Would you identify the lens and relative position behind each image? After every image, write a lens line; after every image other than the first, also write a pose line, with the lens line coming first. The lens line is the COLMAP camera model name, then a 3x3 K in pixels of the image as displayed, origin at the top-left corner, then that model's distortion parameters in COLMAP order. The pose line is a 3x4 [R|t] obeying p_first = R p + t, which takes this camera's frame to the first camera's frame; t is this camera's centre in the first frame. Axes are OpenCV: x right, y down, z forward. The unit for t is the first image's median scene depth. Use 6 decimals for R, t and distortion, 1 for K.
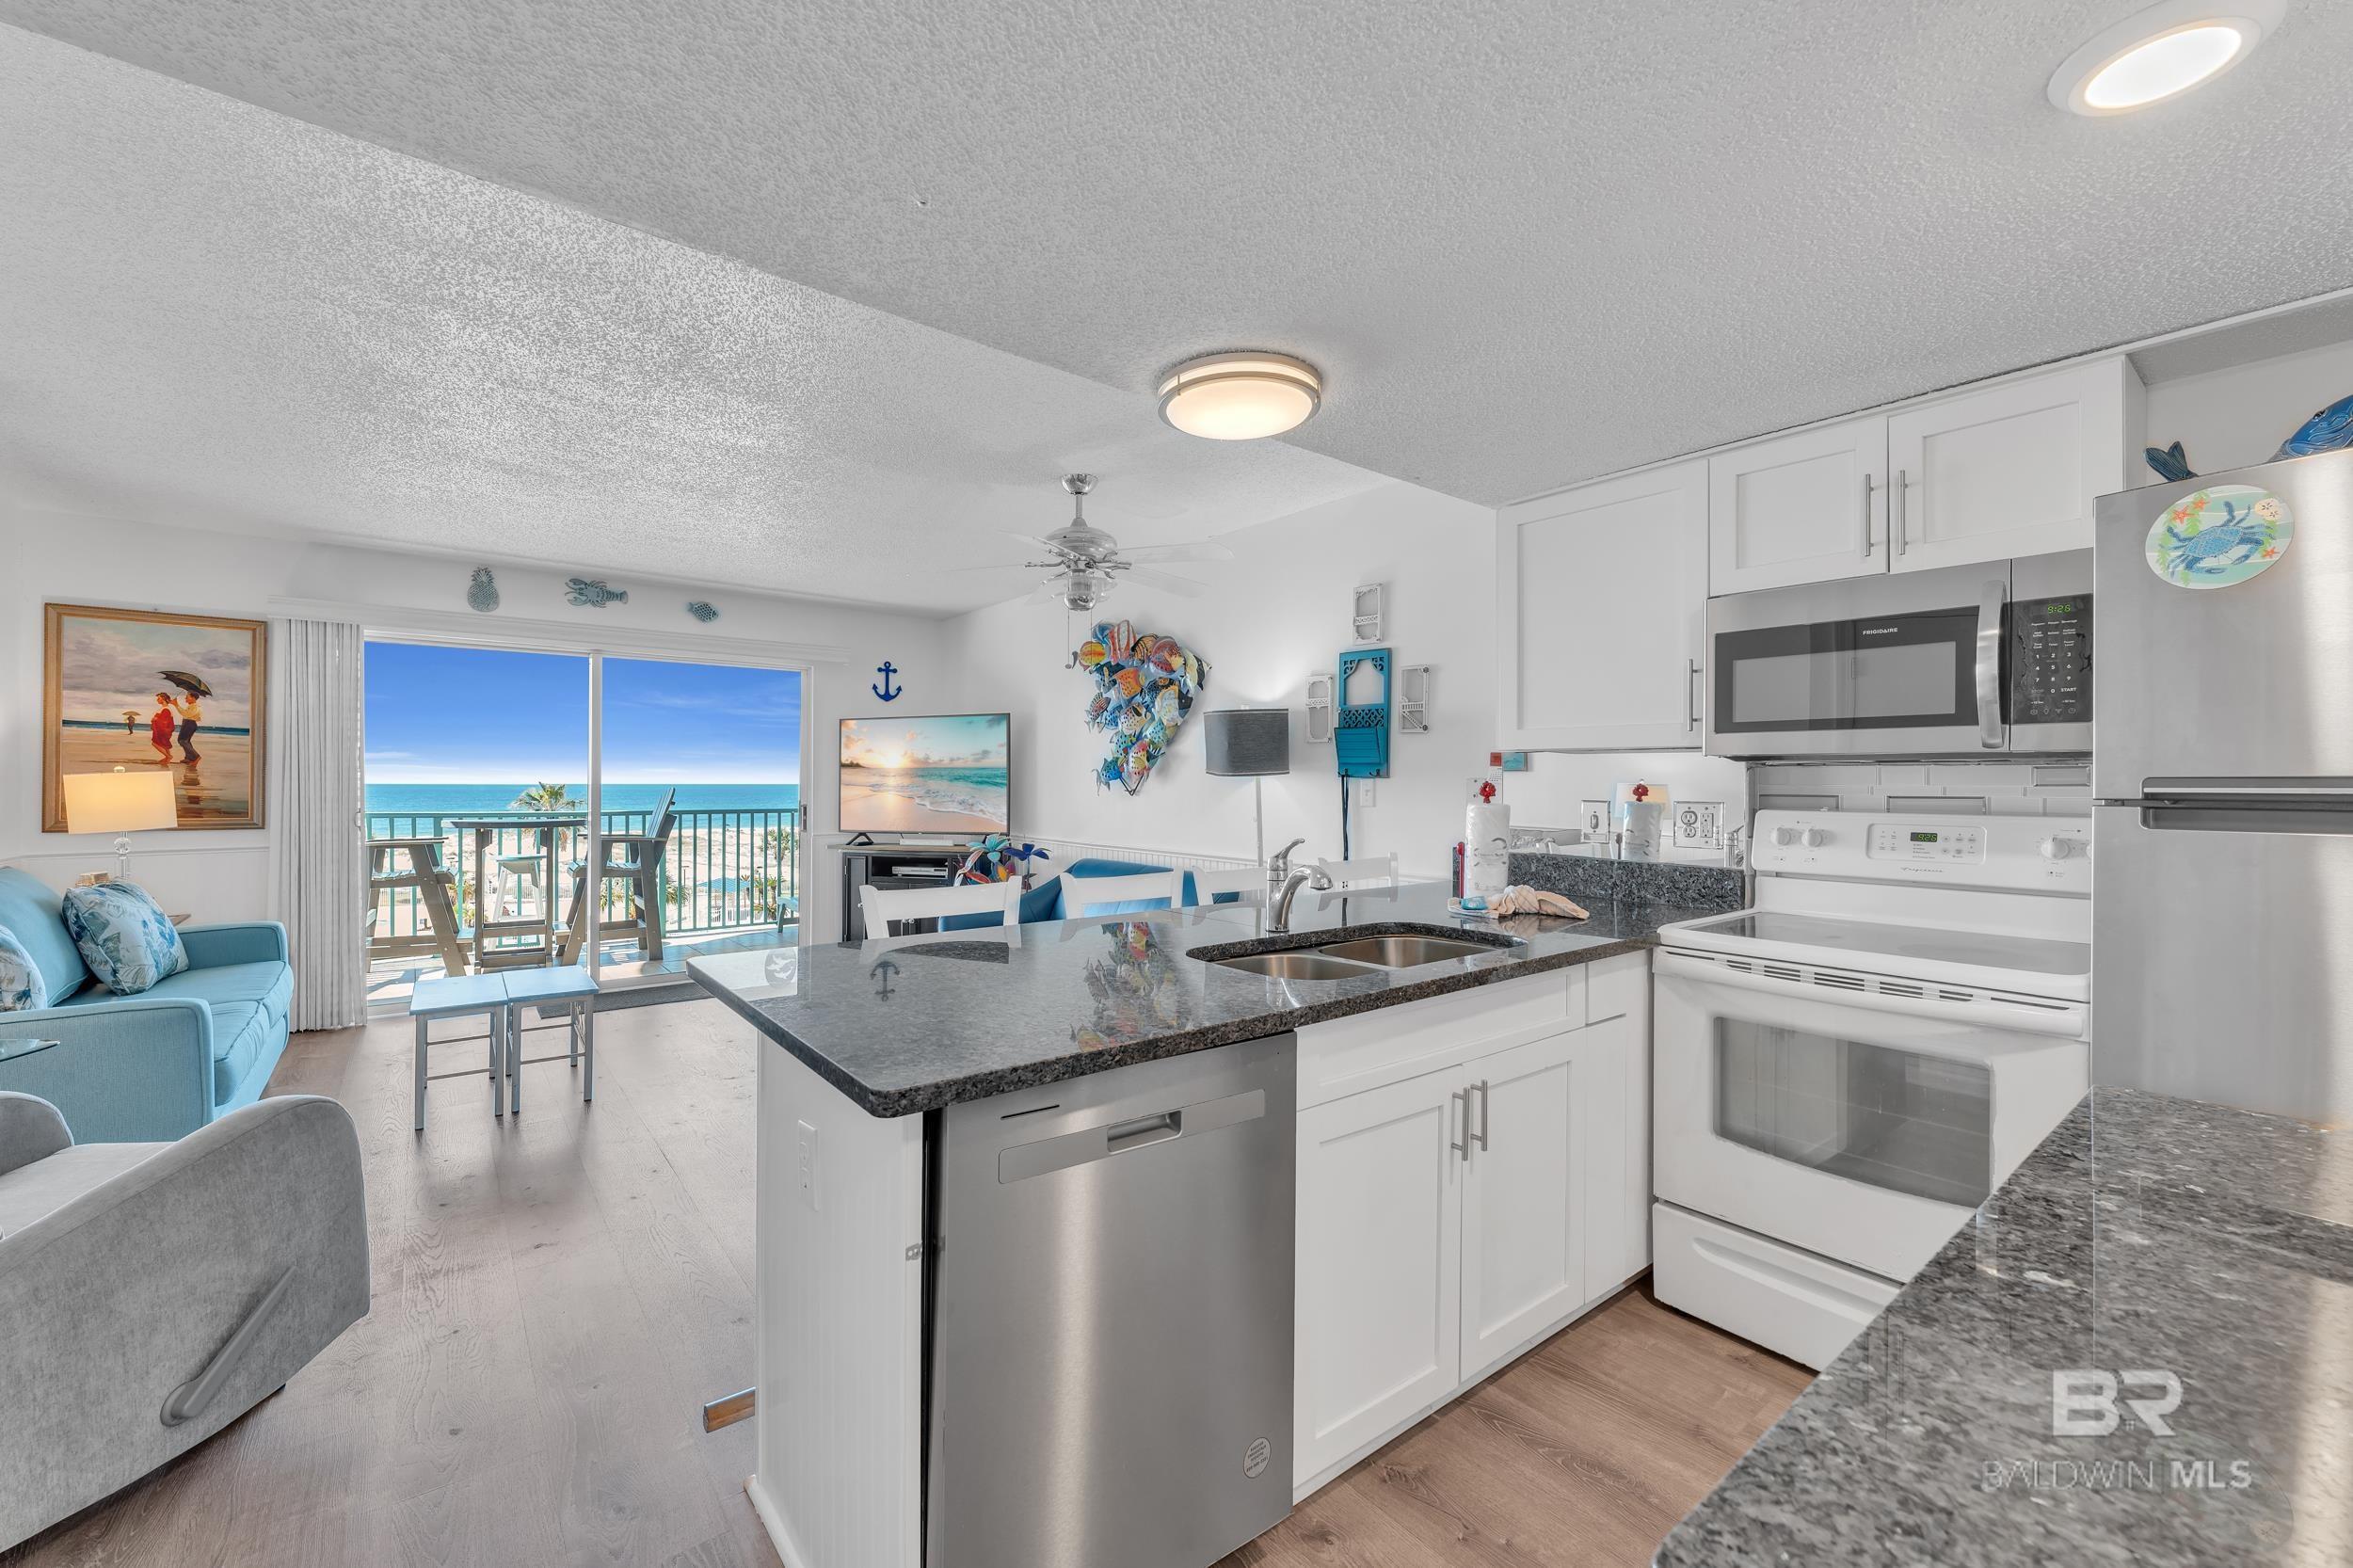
lens RADIAL K [[943.1, 0, 1176.5], [0, 943.1, 784.0], [0, 0, 1]] dist [0.001285, 0.000167]
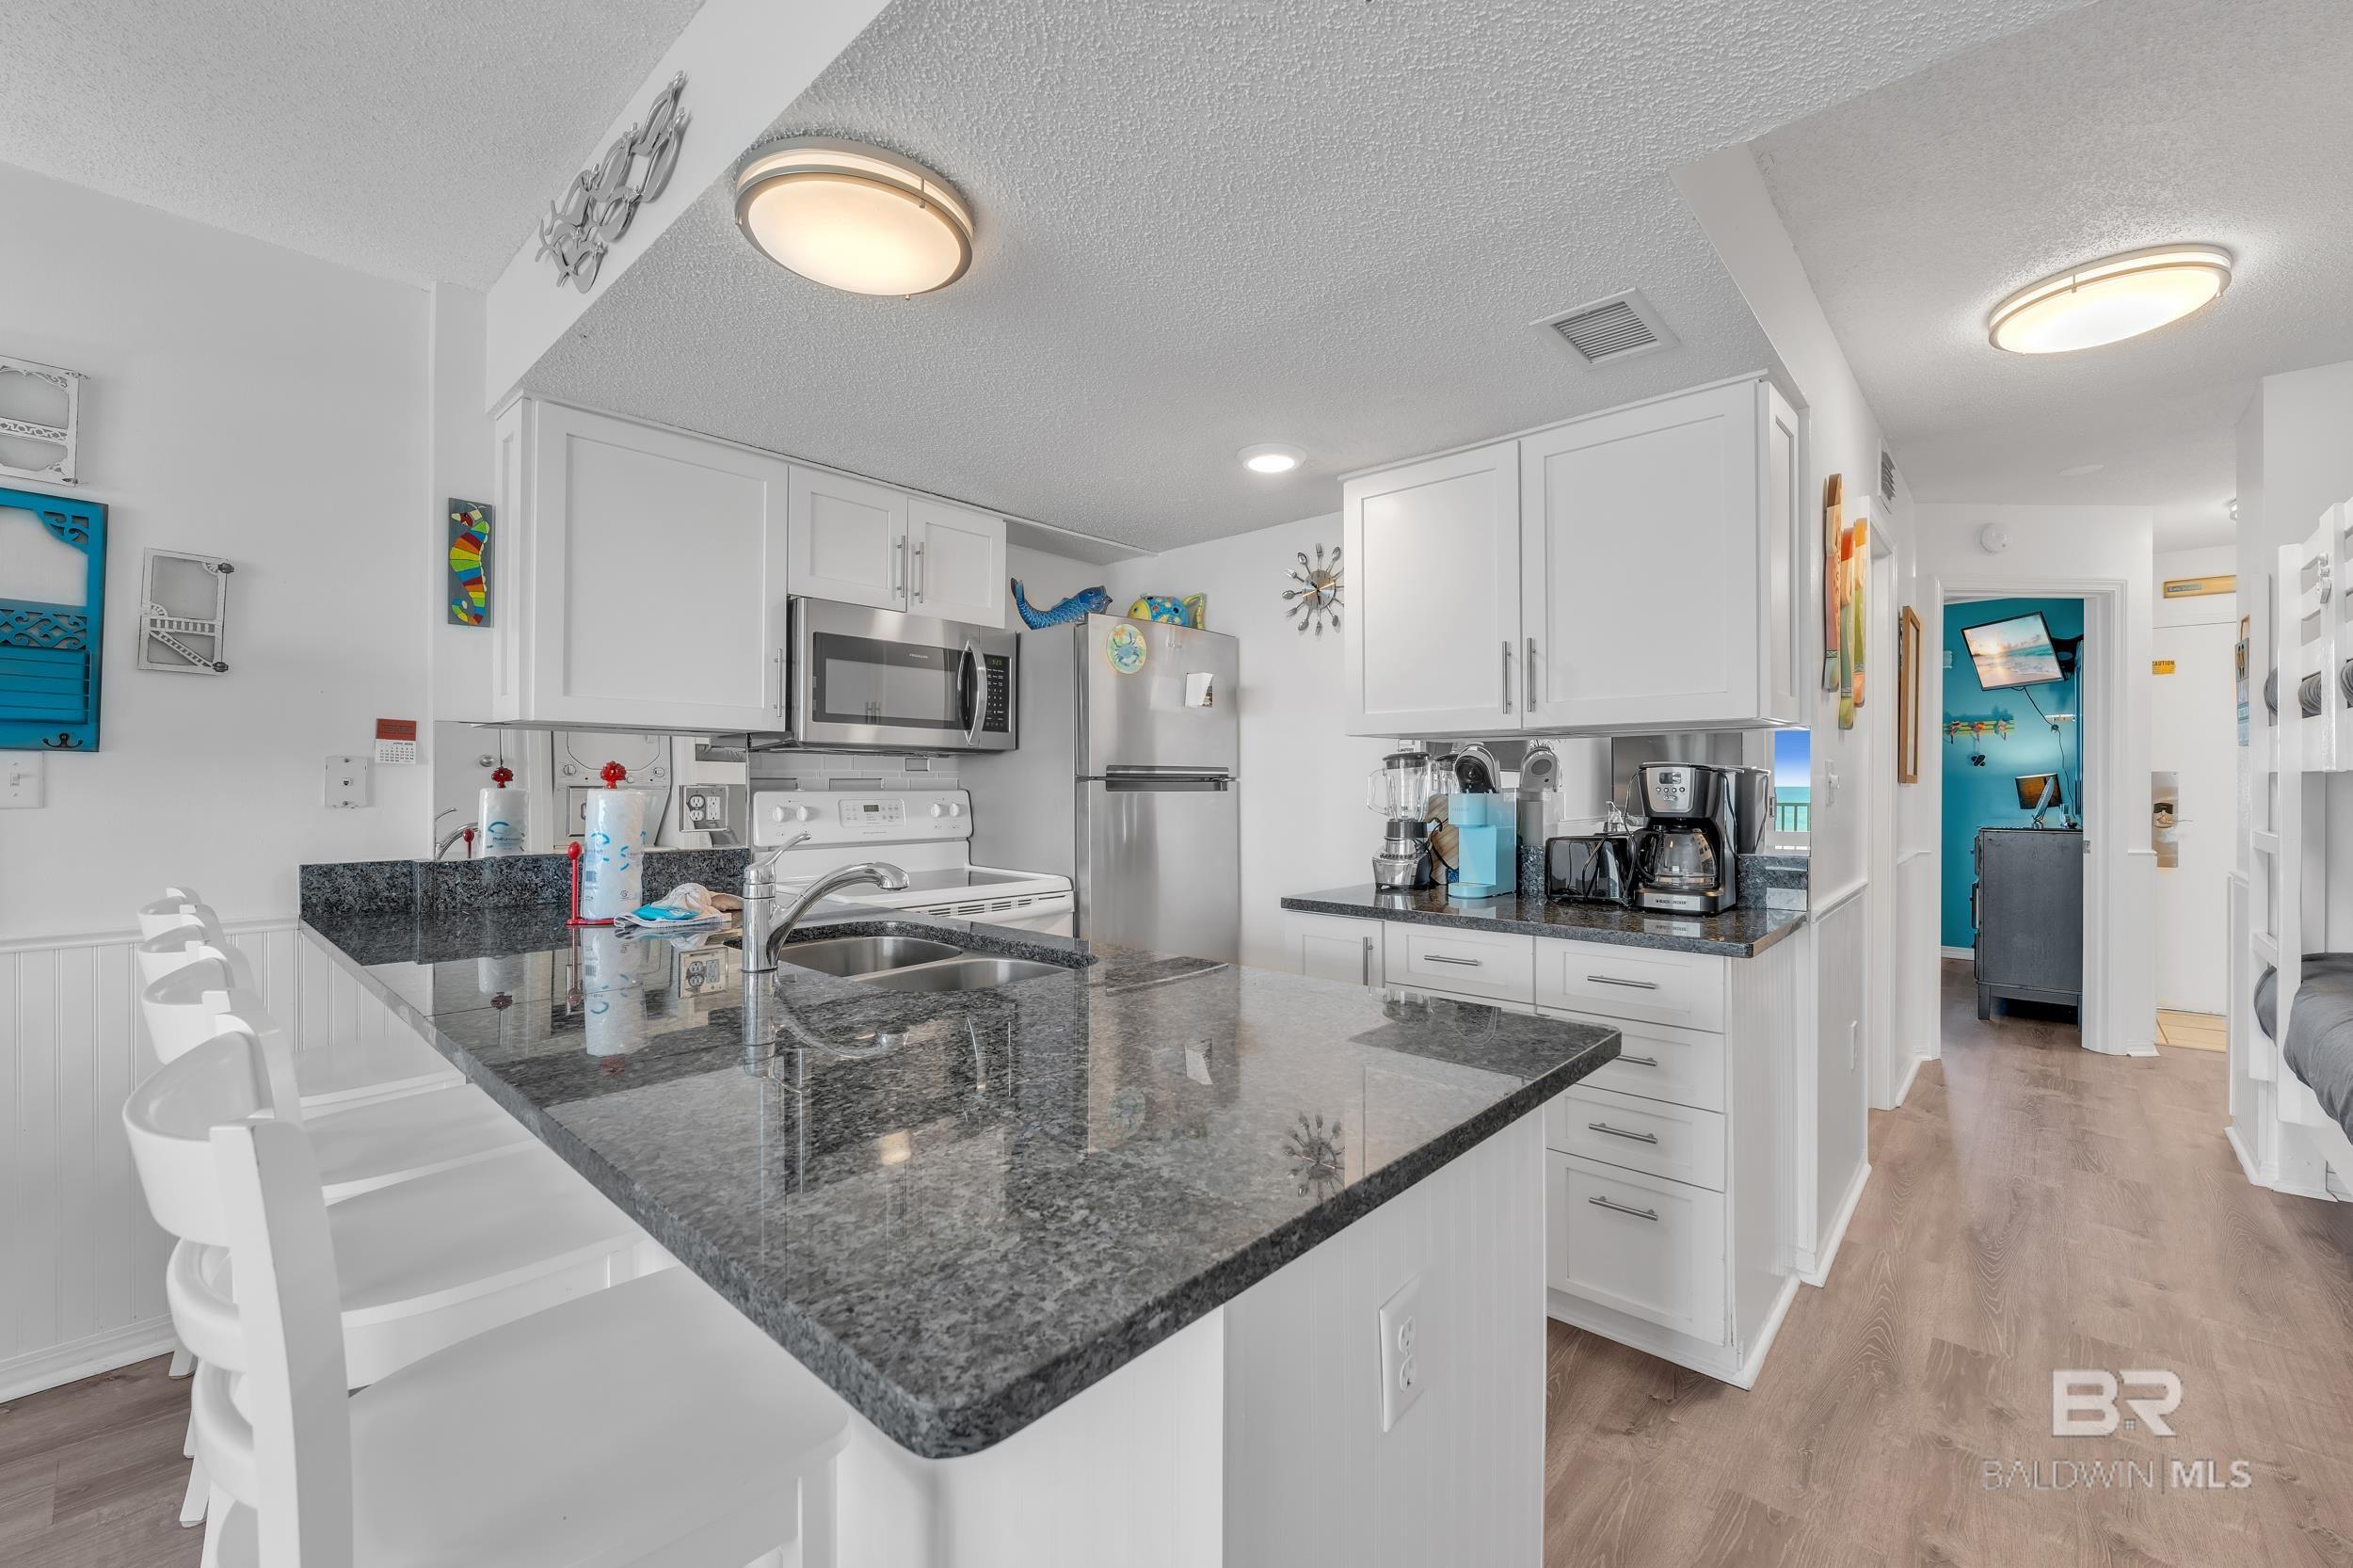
lens RADIAL K [[955.6, 0, 1176.5], [0, 955.6, 784.0], [0, 0, 1]] dist [-0.001707, -0.000140]
pose [[-0.155360, -0.006044, 0.987839, -0.584705], [-0.000638, 0.999982, 0.006017, 0.012229], [-0.987858, 0.000304, -0.155361, 0.733008]]
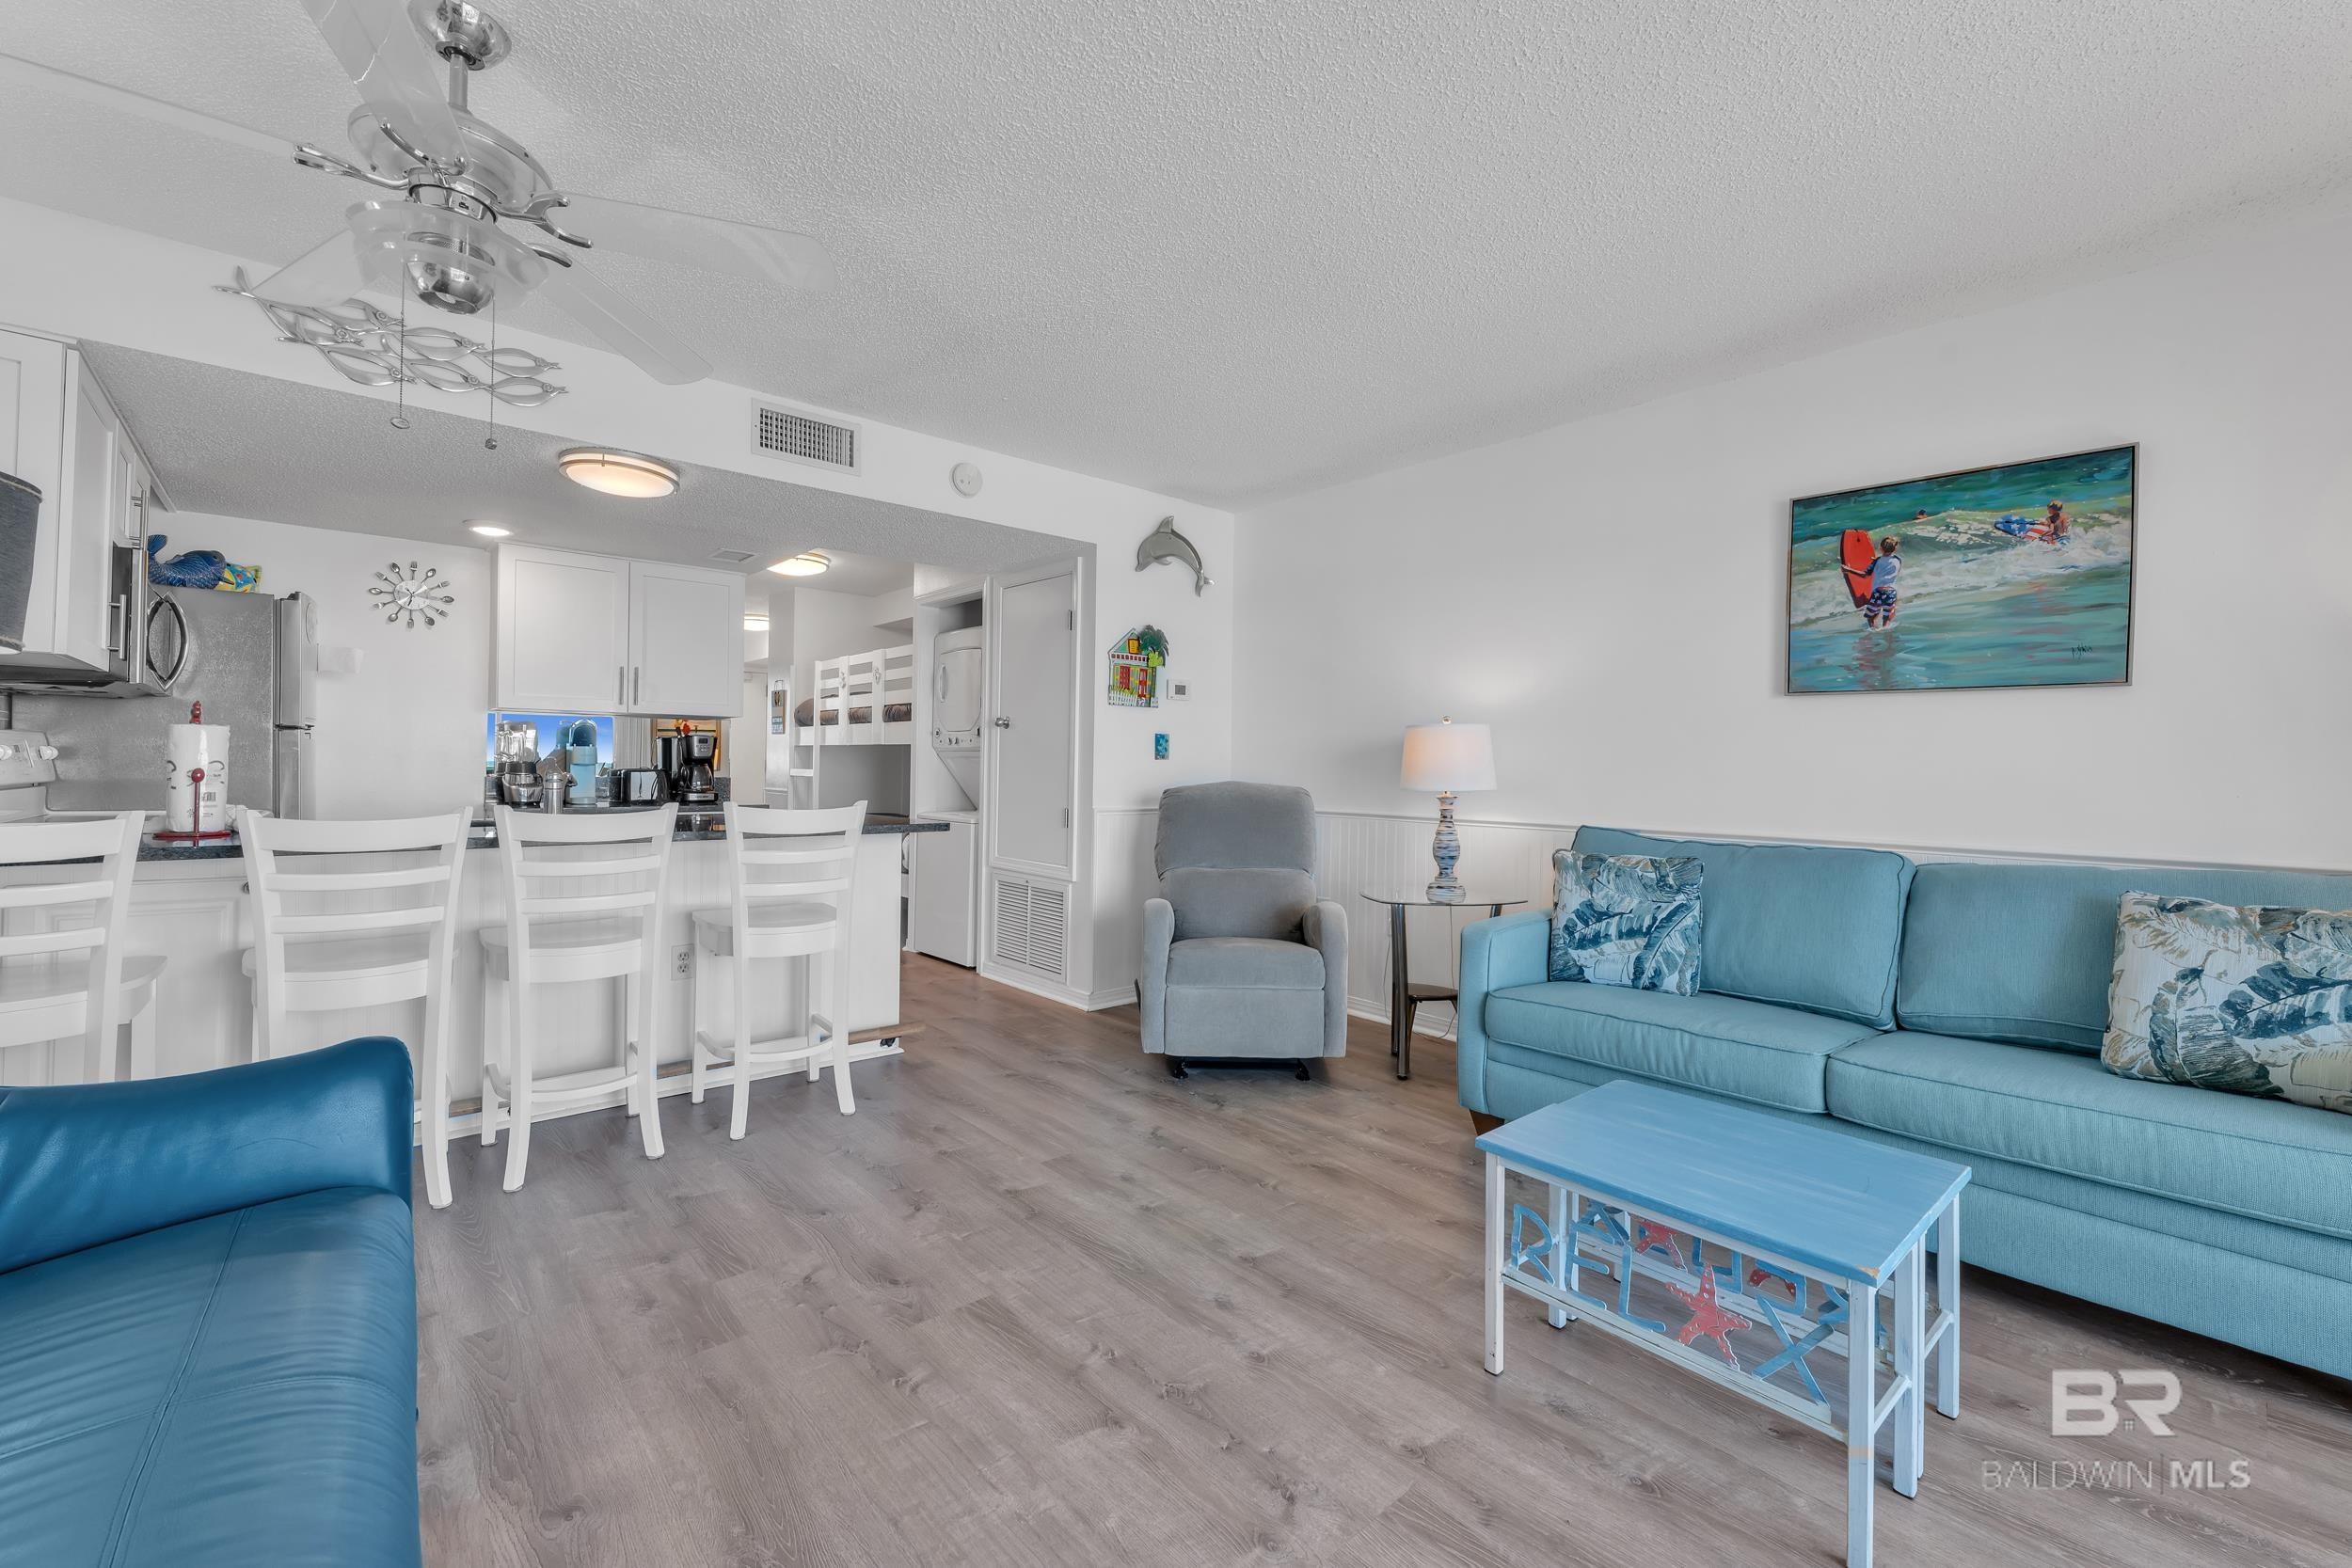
lens RADIAL K [[964.5, 0, 1169.1], [0, 964.5, 766.4], [0, 0, 1]] dist [0.000797, -0.000125]
pose [[-0.998598, -0.016936, -0.050145, -0.640612], [-0.016932, 0.999857, -0.000513, 0.050764], [0.050146, 0.000337, -0.998742, 2.206136]]
